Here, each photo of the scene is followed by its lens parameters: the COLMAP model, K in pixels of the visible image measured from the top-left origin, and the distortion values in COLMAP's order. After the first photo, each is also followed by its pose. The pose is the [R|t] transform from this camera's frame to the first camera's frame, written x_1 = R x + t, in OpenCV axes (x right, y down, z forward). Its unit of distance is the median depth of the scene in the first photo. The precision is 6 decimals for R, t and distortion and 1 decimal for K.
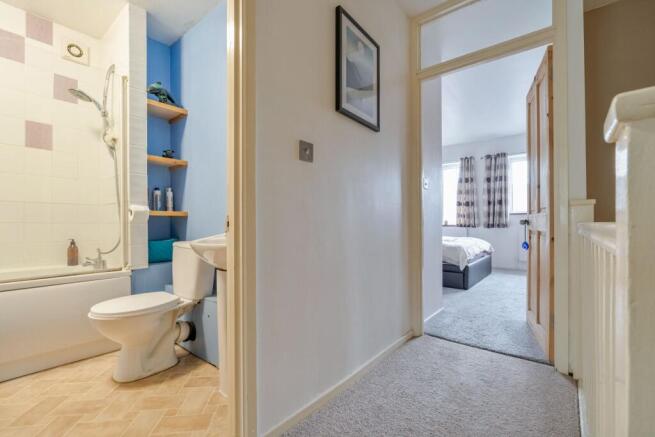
lens RADIAL K [[298.0, 0, 329.7], [0, 298.0, 223.7], [0, 0, 1]] dist [-0.003753, 0.001074]
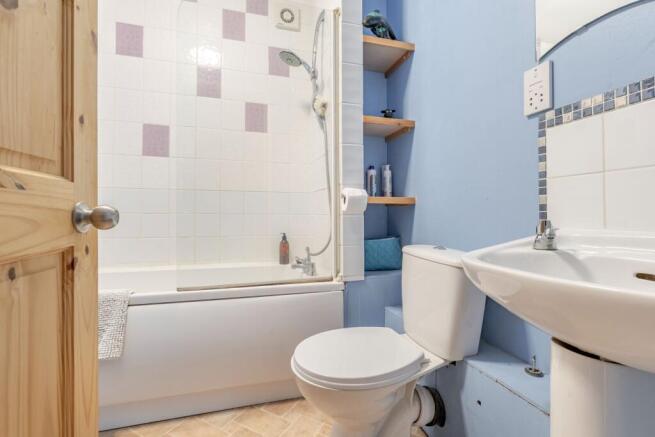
lens RADIAL K [[298.0, 0, 326.8], [0, 298.0, 214.3], [0, 0, 1]] dist [-0.003753, 0.001074]
pose [[0.818381, 0.002386, -0.574671, -0.279304], [-0.000967, 0.999996, 0.002776, -0.004327], [0.574675, -0.001716, 0.818380, 0.378227]]
